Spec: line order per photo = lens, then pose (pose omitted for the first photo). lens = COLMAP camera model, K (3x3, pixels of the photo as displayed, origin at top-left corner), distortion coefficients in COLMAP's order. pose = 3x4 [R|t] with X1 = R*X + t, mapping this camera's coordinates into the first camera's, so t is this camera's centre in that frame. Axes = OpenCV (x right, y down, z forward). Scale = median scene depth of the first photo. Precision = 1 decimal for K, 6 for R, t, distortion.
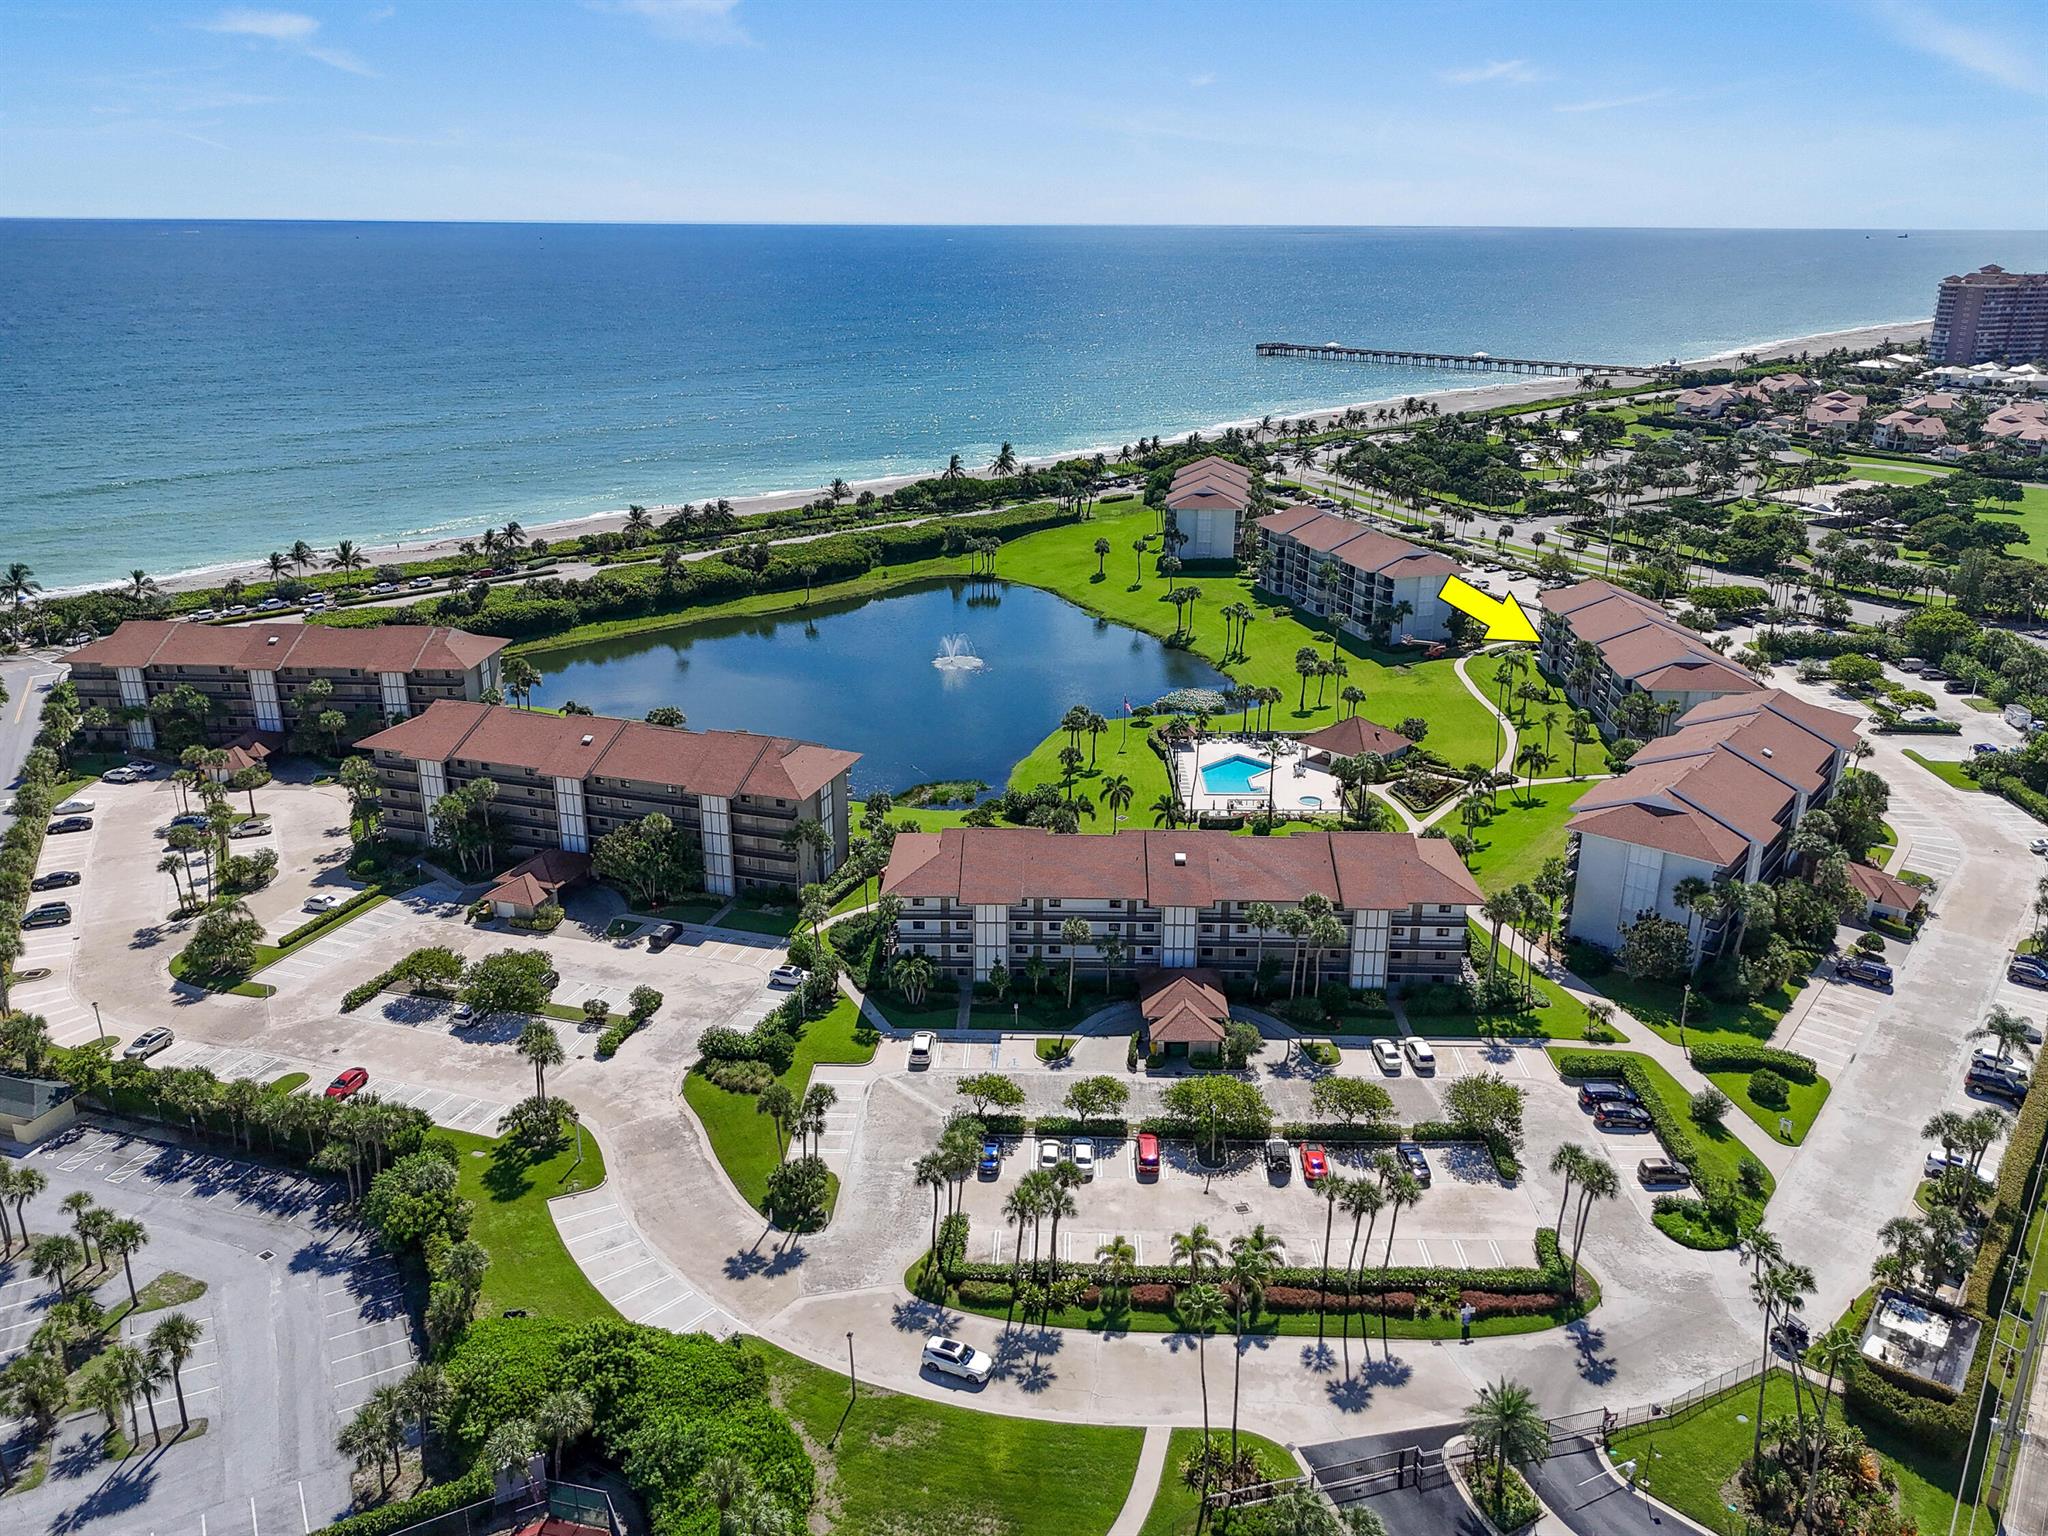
lens RADIAL K [[1569.1, 0, 1024.0], [0, 1569.1, 768.0], [0, 0, 1]] dist [0.076502, -0.078083]
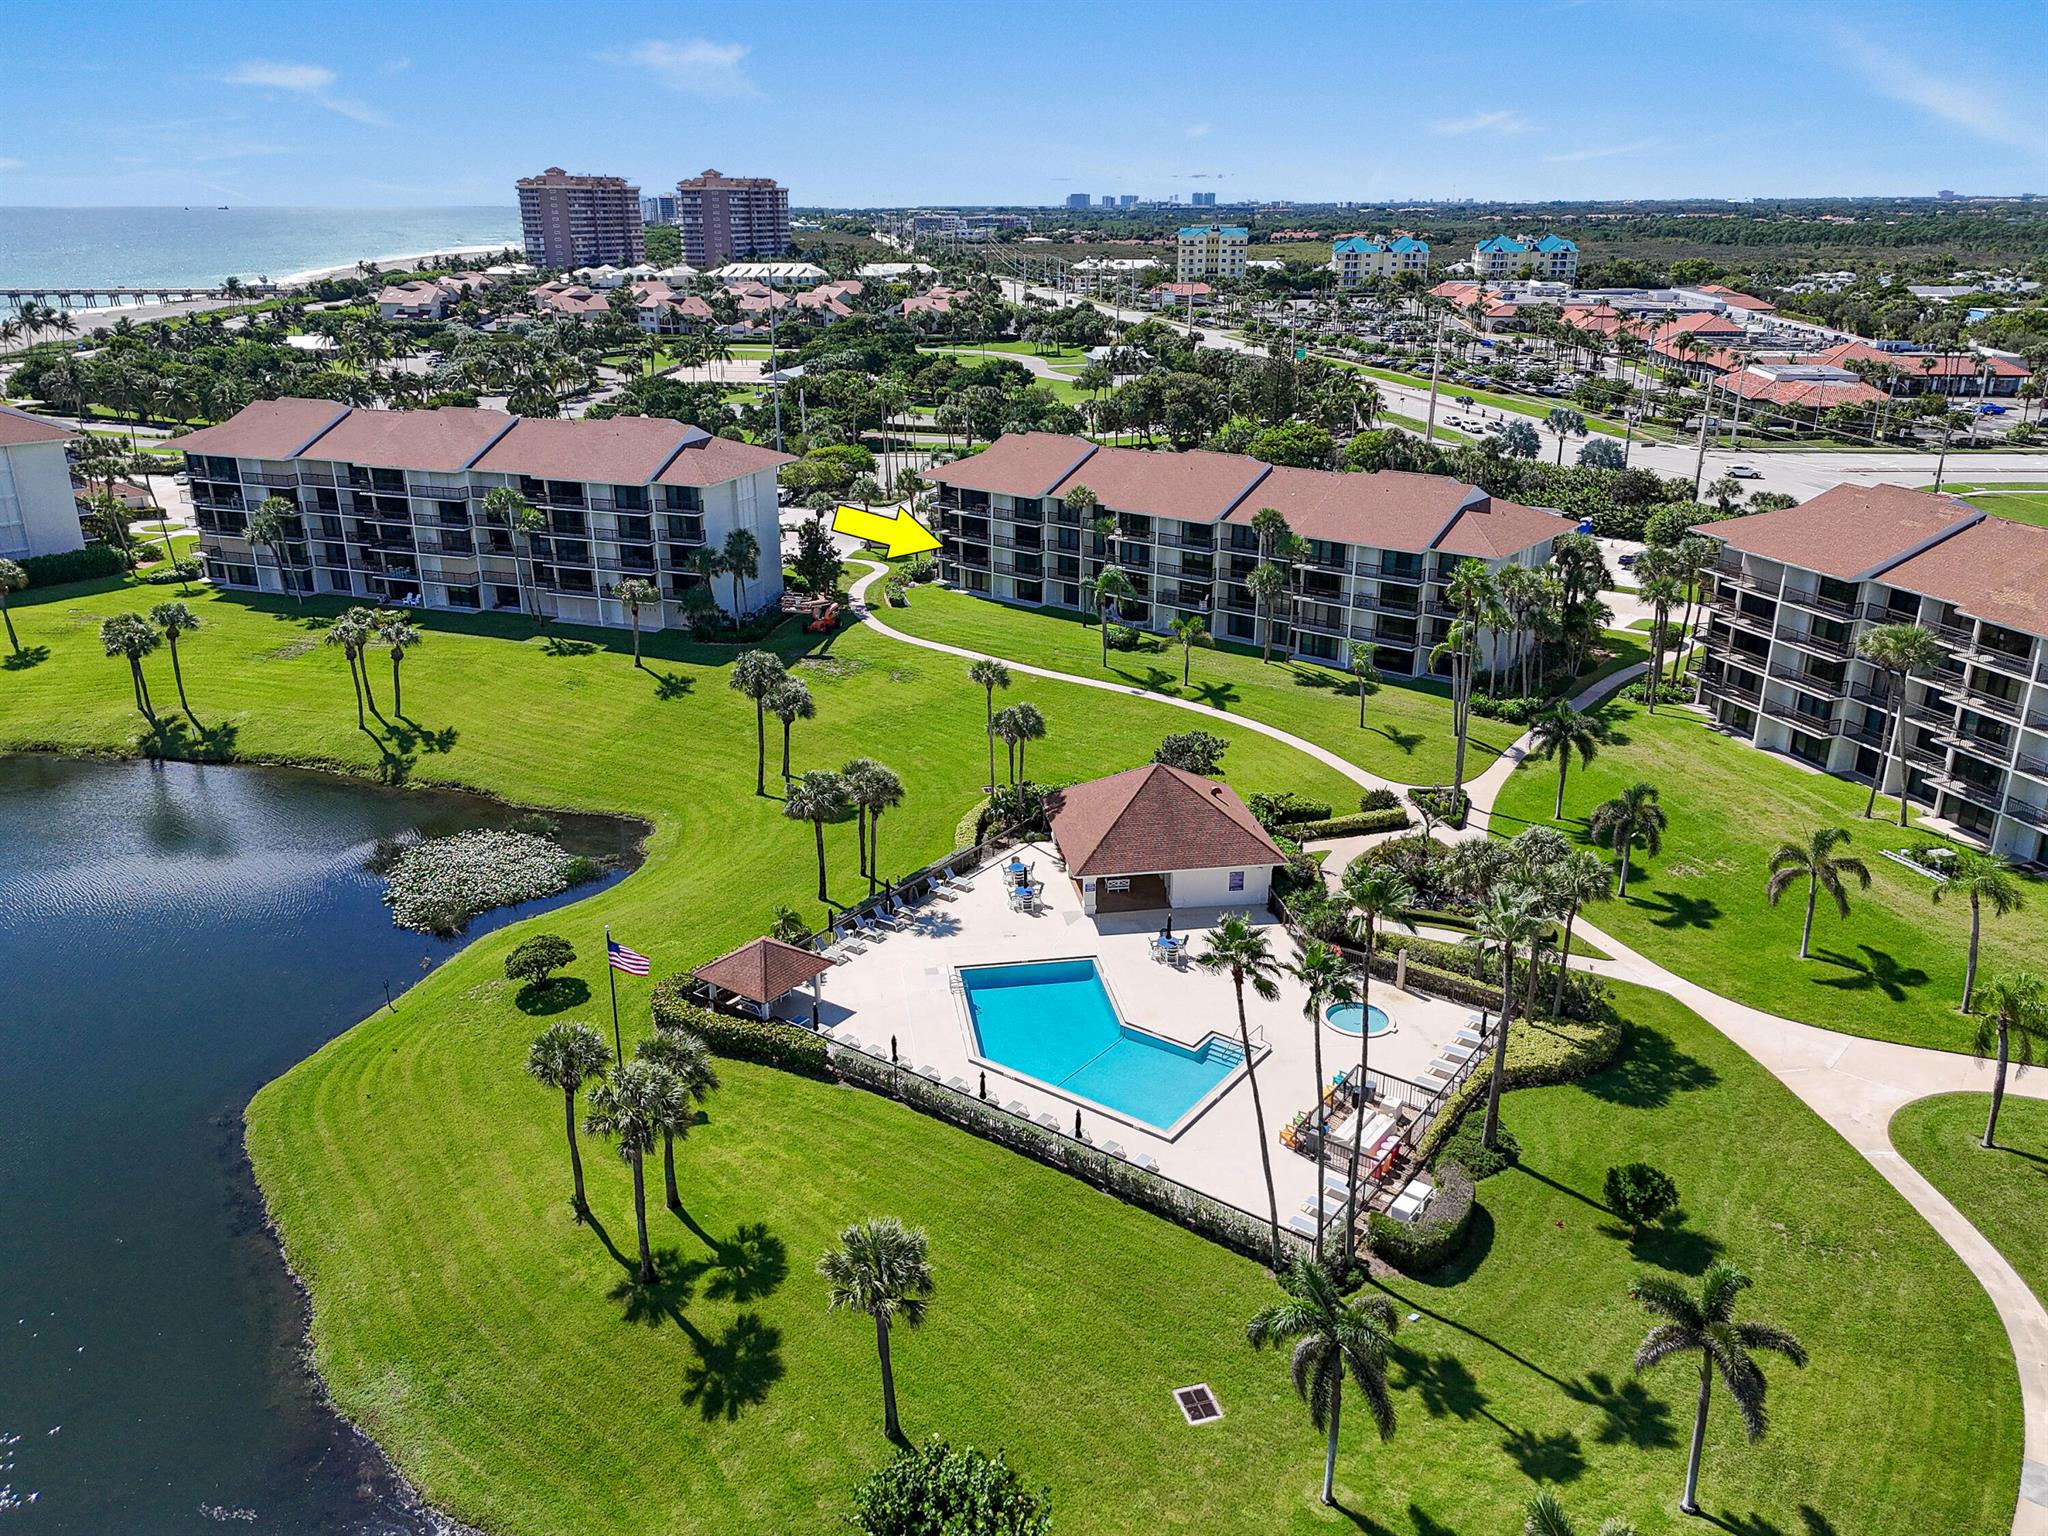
lens RADIAL K [[1569.1, 0, 1024.0], [0, 1569.1, 768.0], [0, 0, 1]] dist [0.076502, -0.078083]
pose [[0.580625, -0.277042, 0.765587, -0.060373], [0.277879, 0.951295, 0.133499, -0.053584], [-0.765283, 0.135228, 0.629329, 0.452438]]
